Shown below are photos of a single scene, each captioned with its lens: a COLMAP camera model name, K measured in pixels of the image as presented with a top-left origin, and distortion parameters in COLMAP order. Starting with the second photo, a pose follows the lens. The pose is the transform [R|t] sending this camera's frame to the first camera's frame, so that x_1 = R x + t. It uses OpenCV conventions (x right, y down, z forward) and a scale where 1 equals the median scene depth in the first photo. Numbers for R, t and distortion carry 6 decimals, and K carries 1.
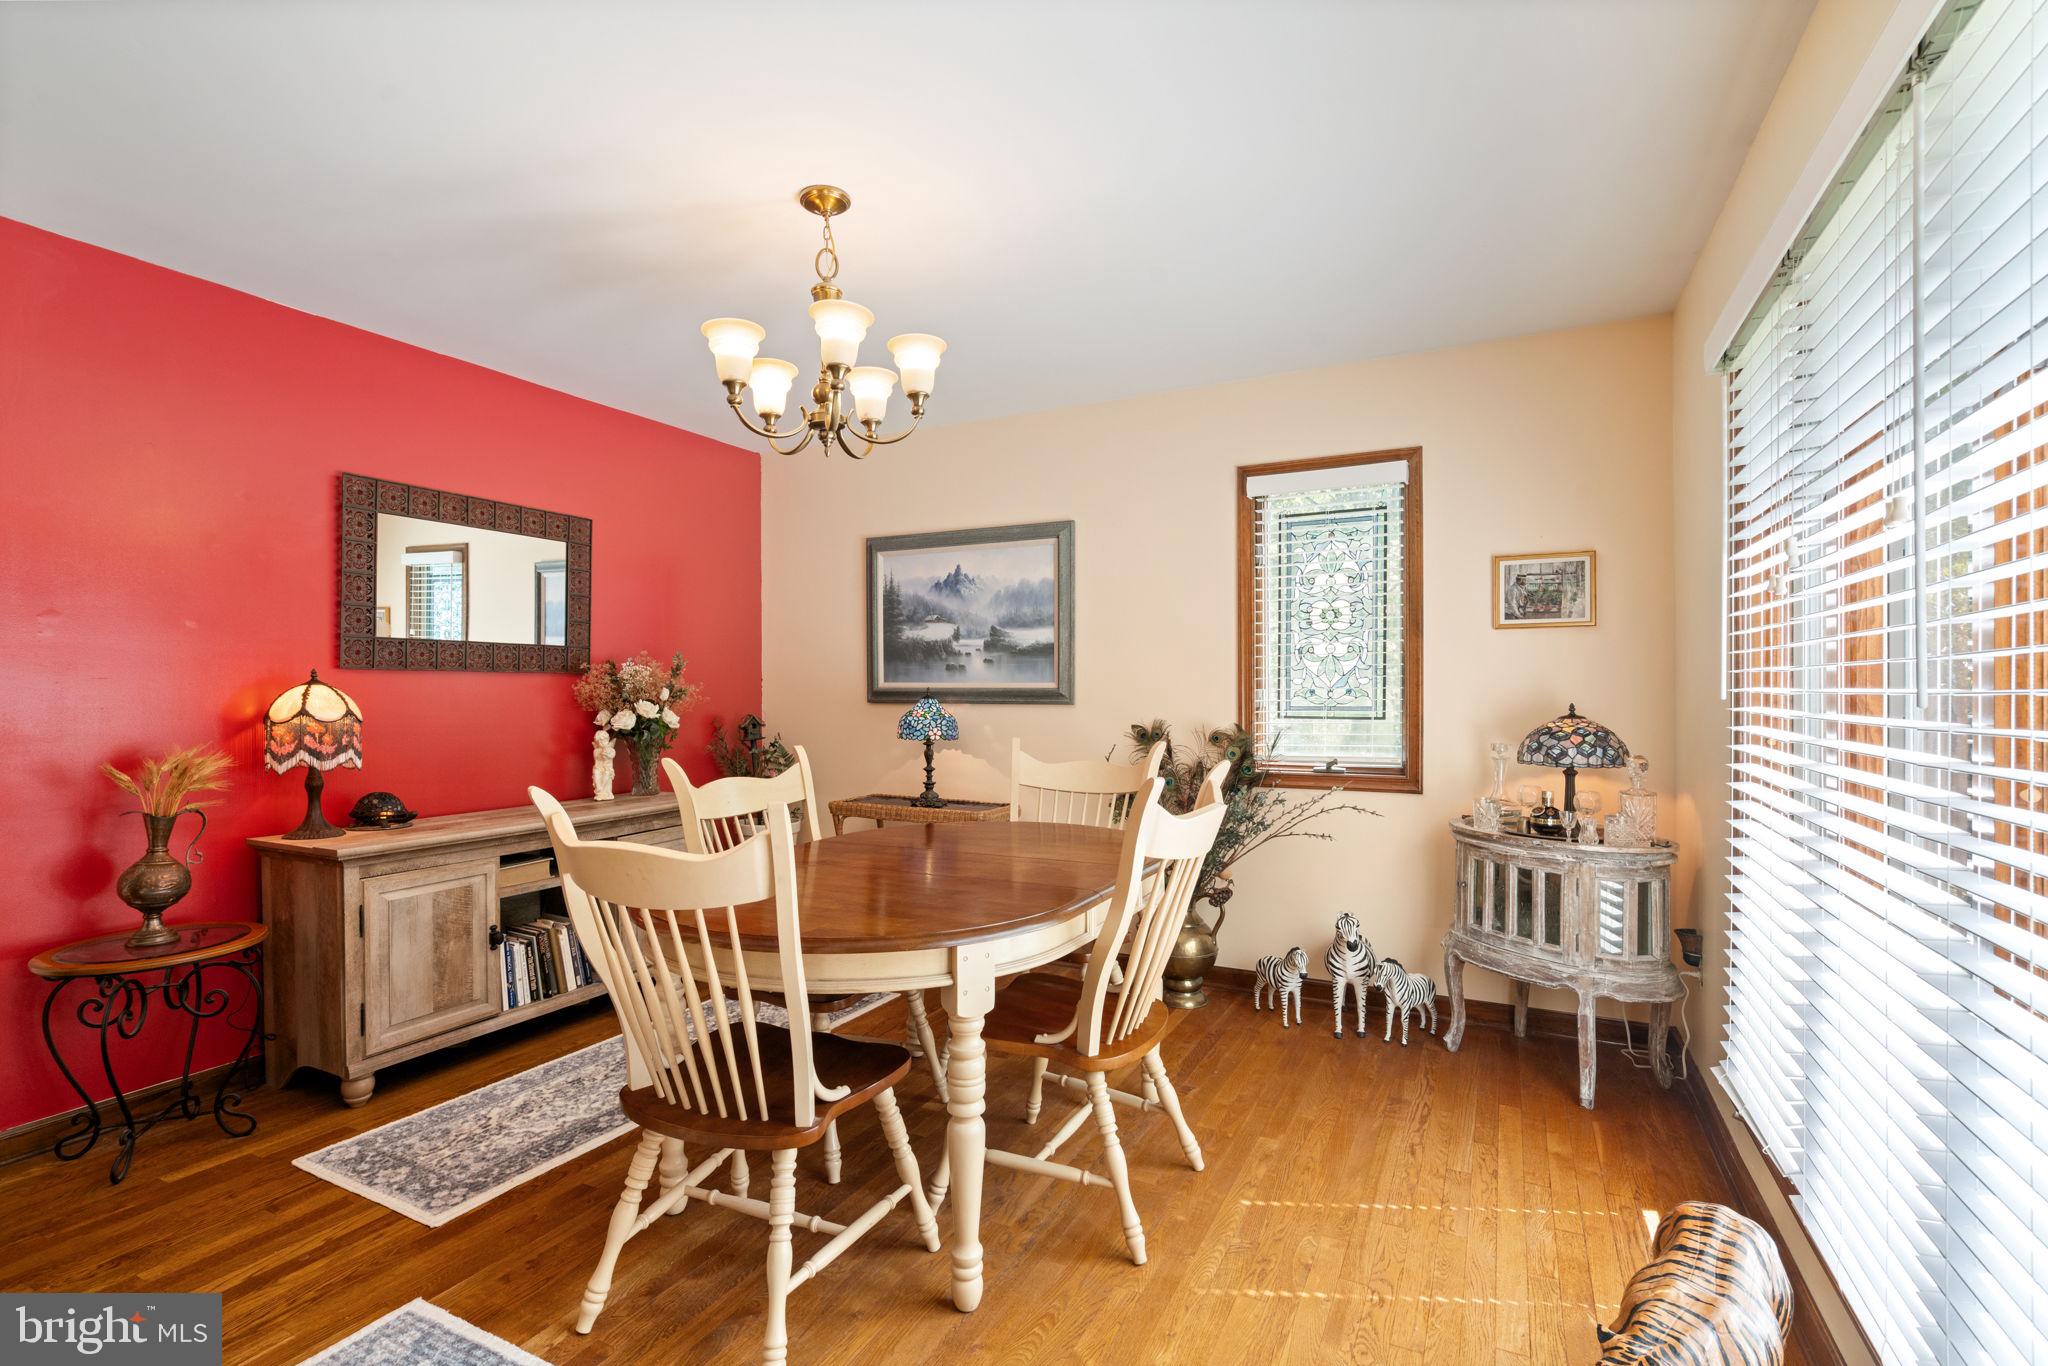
lens RADIAL K [[956.2, 0, 1035.8], [0, 956.2, 686.9], [0, 0, 1]] dist [-0.000049, 0.000026]
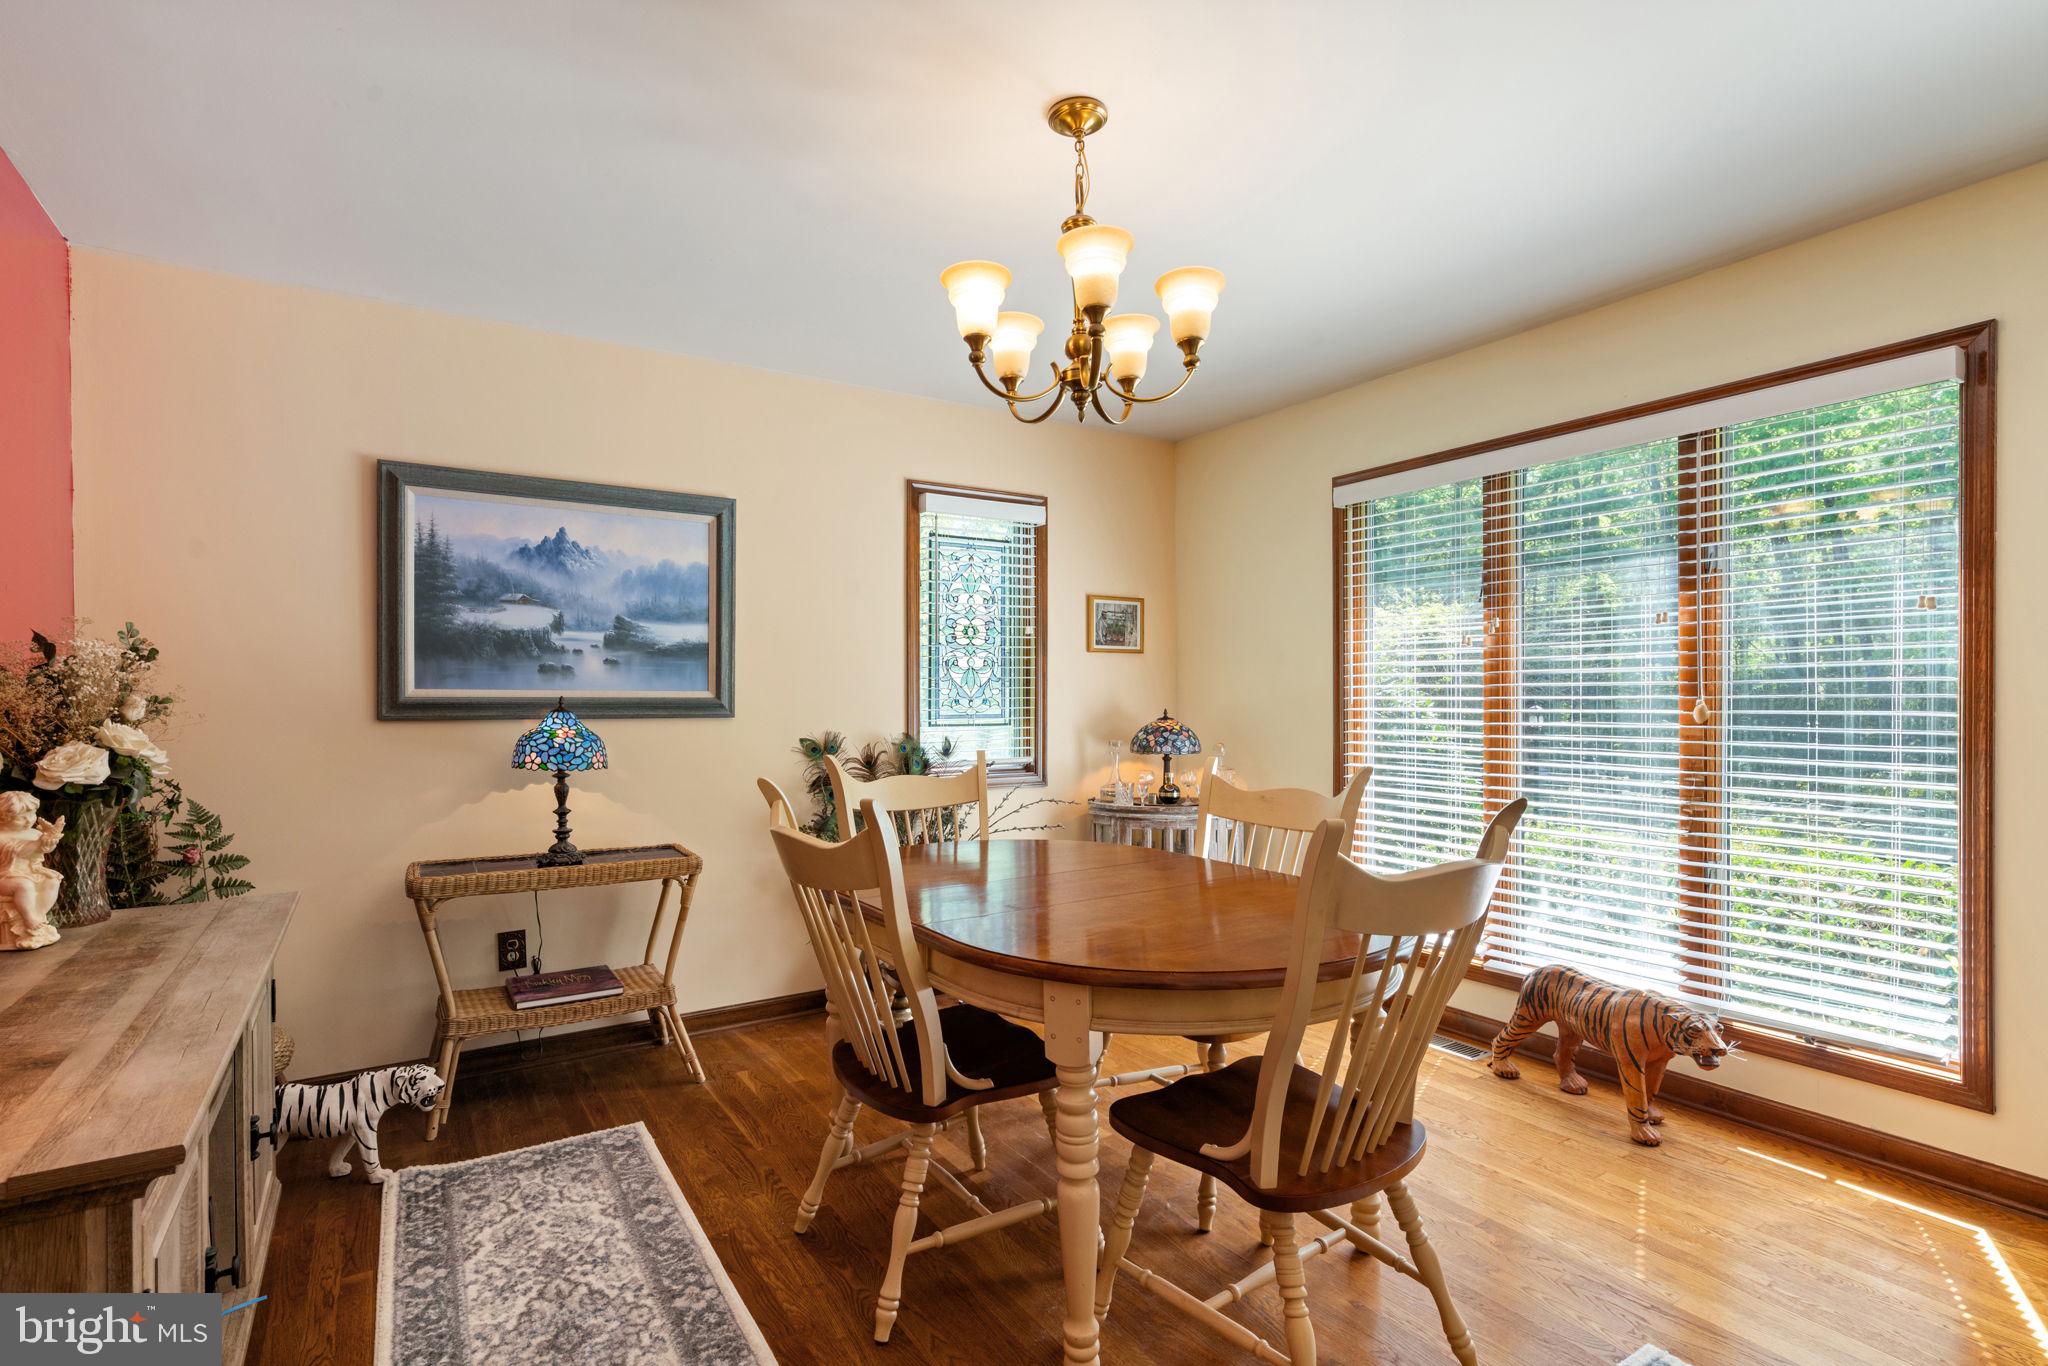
lens RADIAL K [[956.2, 0, 1035.8], [0, 956.2, 686.9], [0, 0, 1]] dist [-0.000049, 0.000026]
pose [[0.519168, 0.011874, 0.854590, -0.543752], [-0.000041, 0.999904, -0.013868, 0.003393], [-0.854672, 0.007164, 0.519118, 0.334778]]
